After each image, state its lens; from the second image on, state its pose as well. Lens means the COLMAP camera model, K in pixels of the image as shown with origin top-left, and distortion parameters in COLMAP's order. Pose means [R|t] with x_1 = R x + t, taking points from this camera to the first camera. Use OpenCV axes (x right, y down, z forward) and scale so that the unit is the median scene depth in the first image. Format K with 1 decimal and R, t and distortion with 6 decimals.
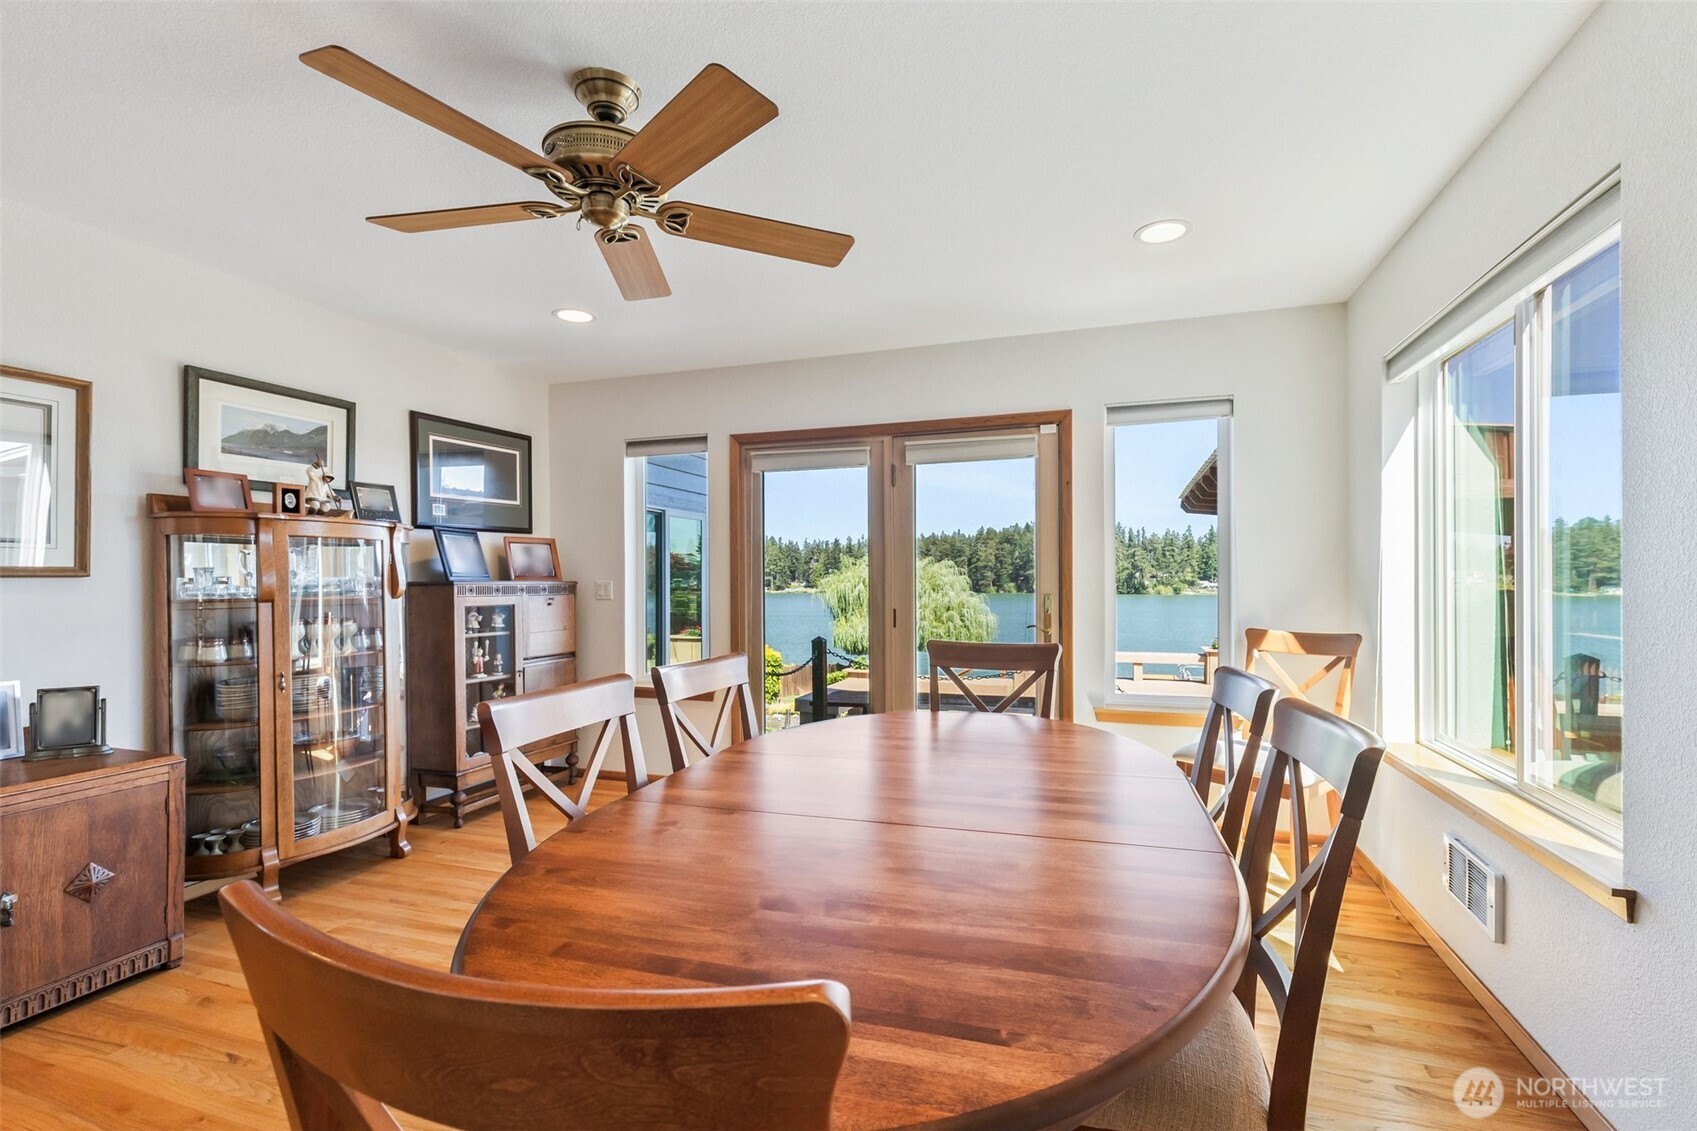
lens RADIAL K [[768.0, 0, 841.4], [0, 768.0, 574.7], [0, 0, 1]] dist [0.005494, -0.001793]
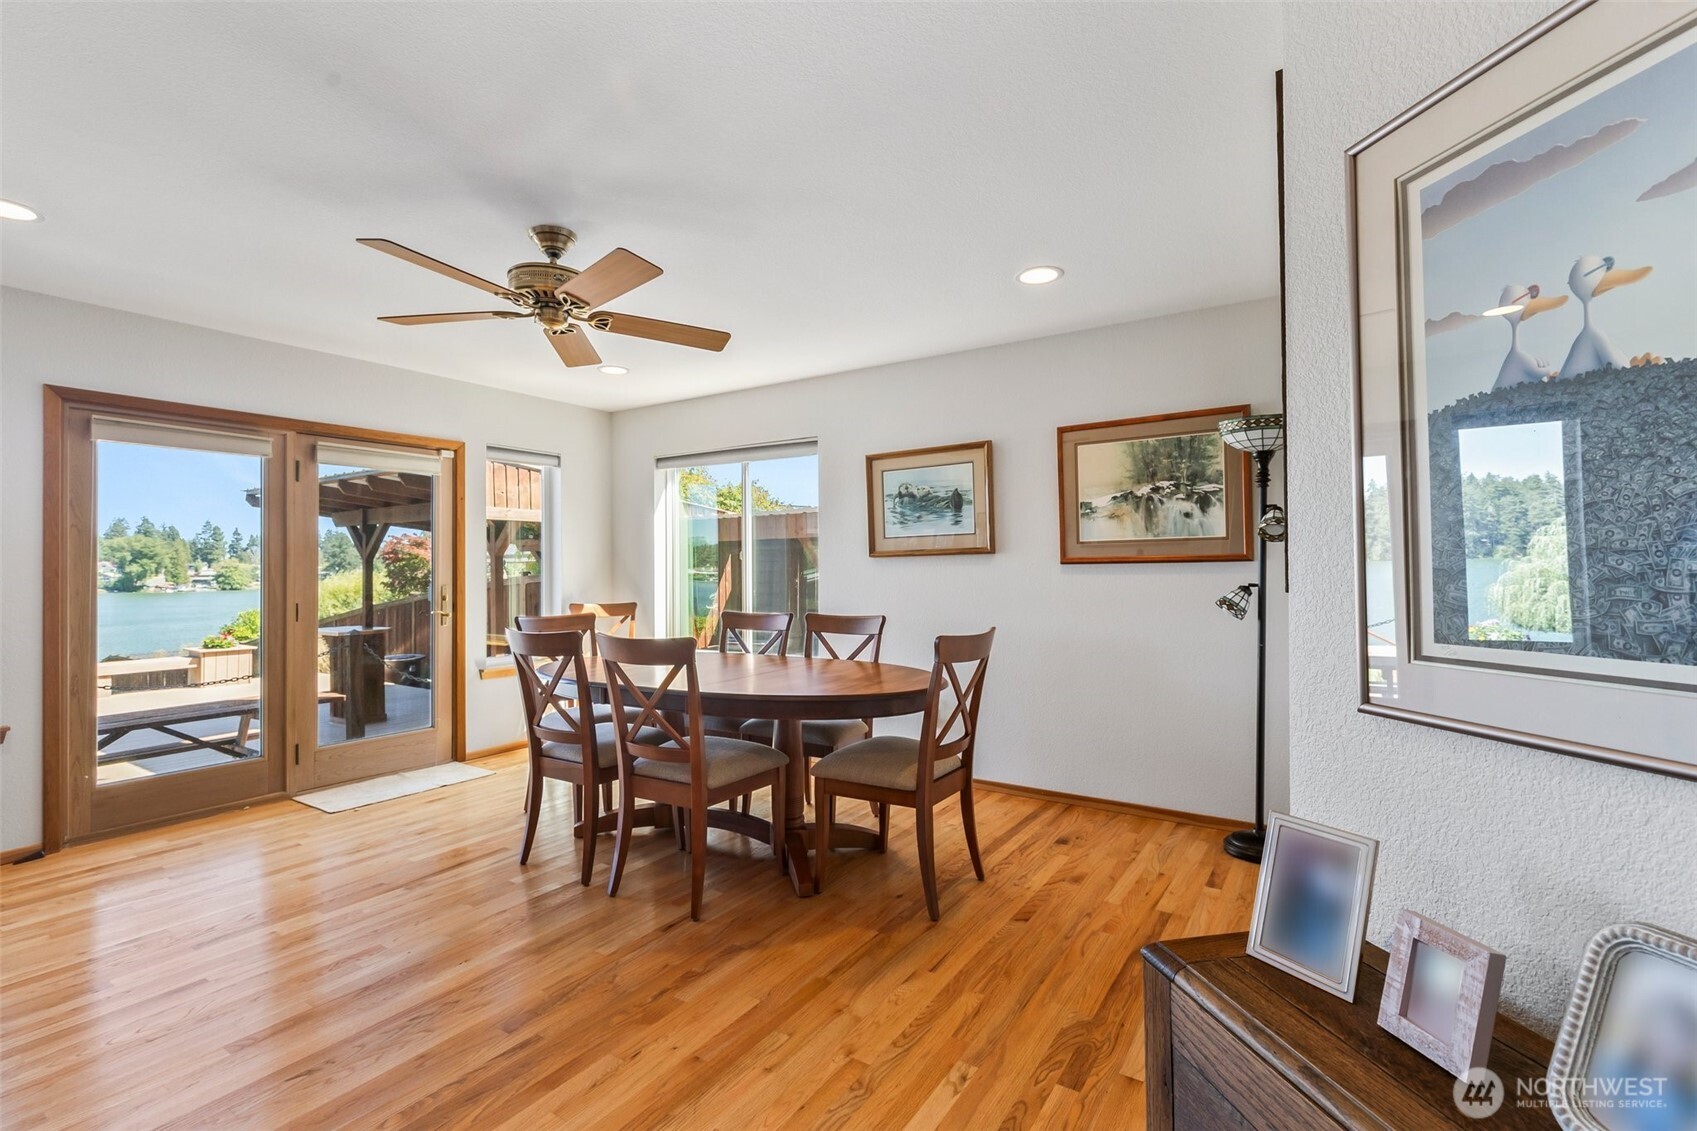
lens RADIAL K [[768.0, 0, 844.9], [0, 768.0, 552.2], [0, 0, 1]] dist [0.005494, -0.001793]
pose [[0.244778, 0.006548, 0.969557, -0.705485], [0.013344, 0.999860, -0.010121, 0.005751], [-0.969487, 0.015415, 0.244657, 0.035656]]
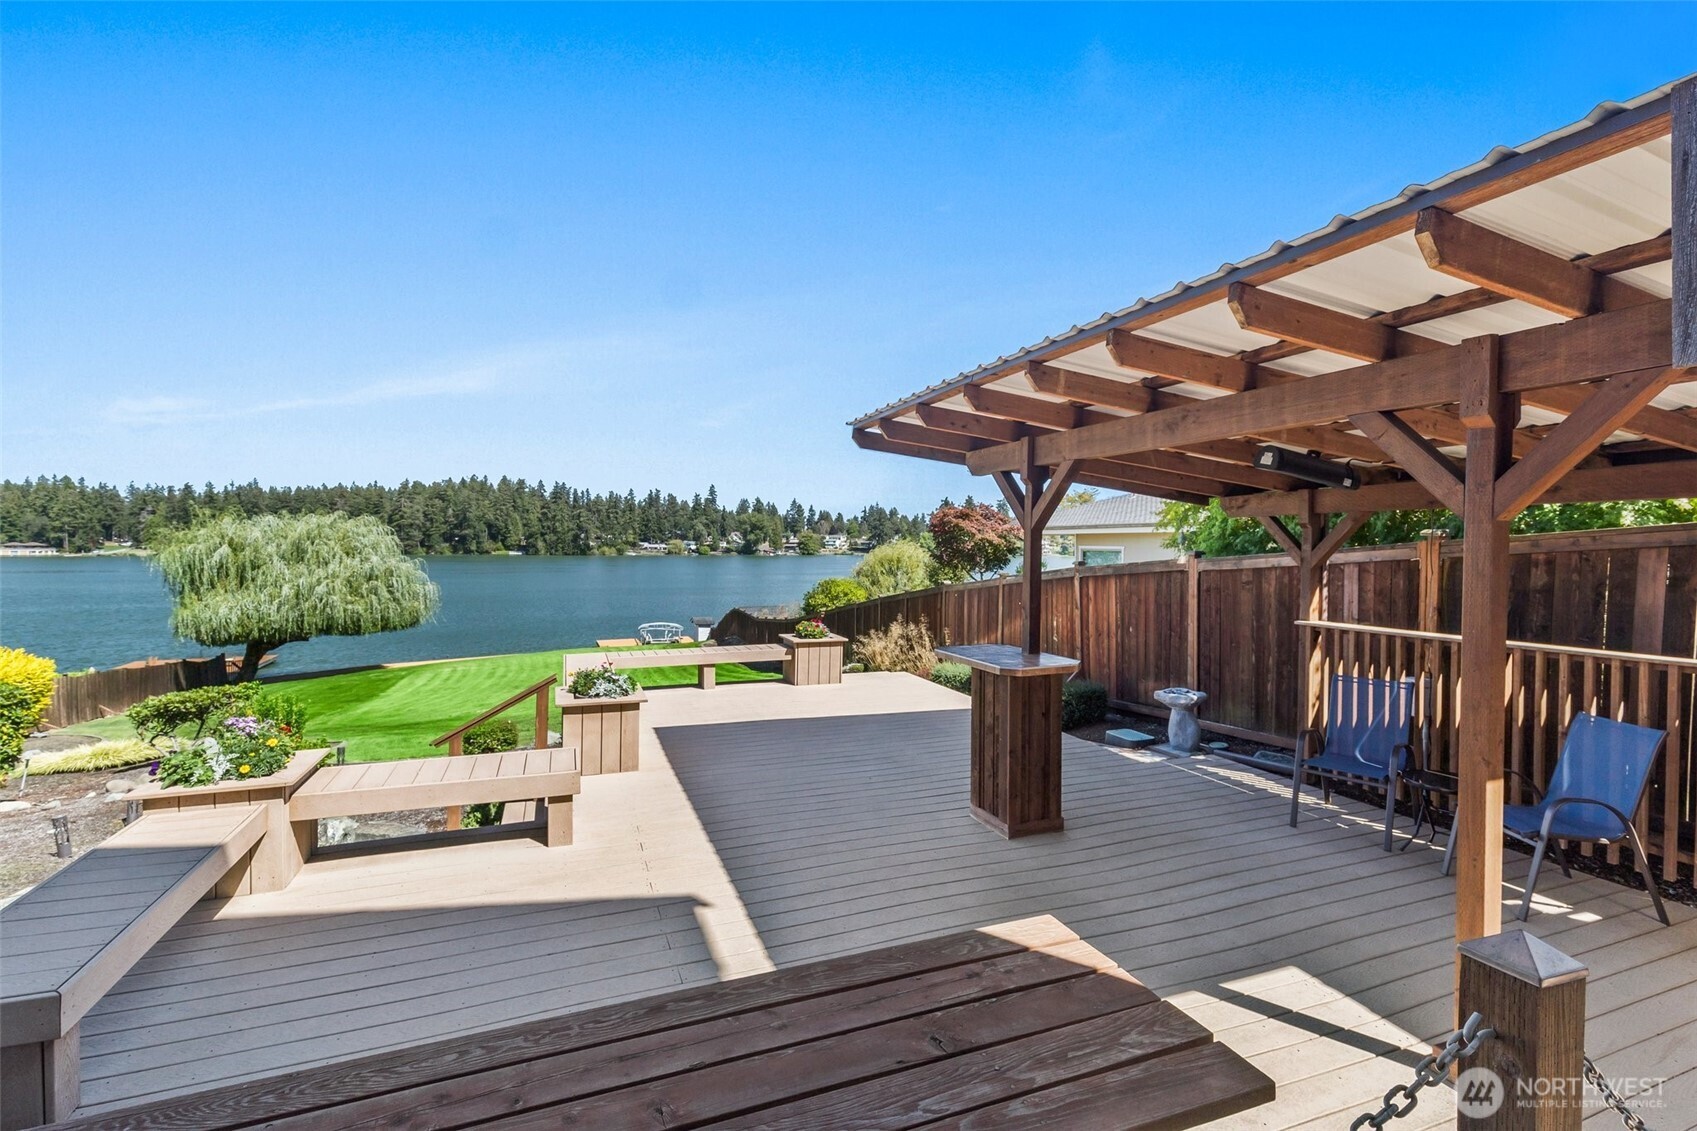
lens RADIAL K [[768.0, 0, 846.0], [0, 768.0, 558.3], [0, 0, 1]] dist [0.005494, -0.001793]
pose [[0.764779, -0.009545, 0.644222, 0.079824], [-0.009439, 0.999617, 0.026016, 0.003104], [-0.644224, -0.025977, 0.764396, 1.150329]]
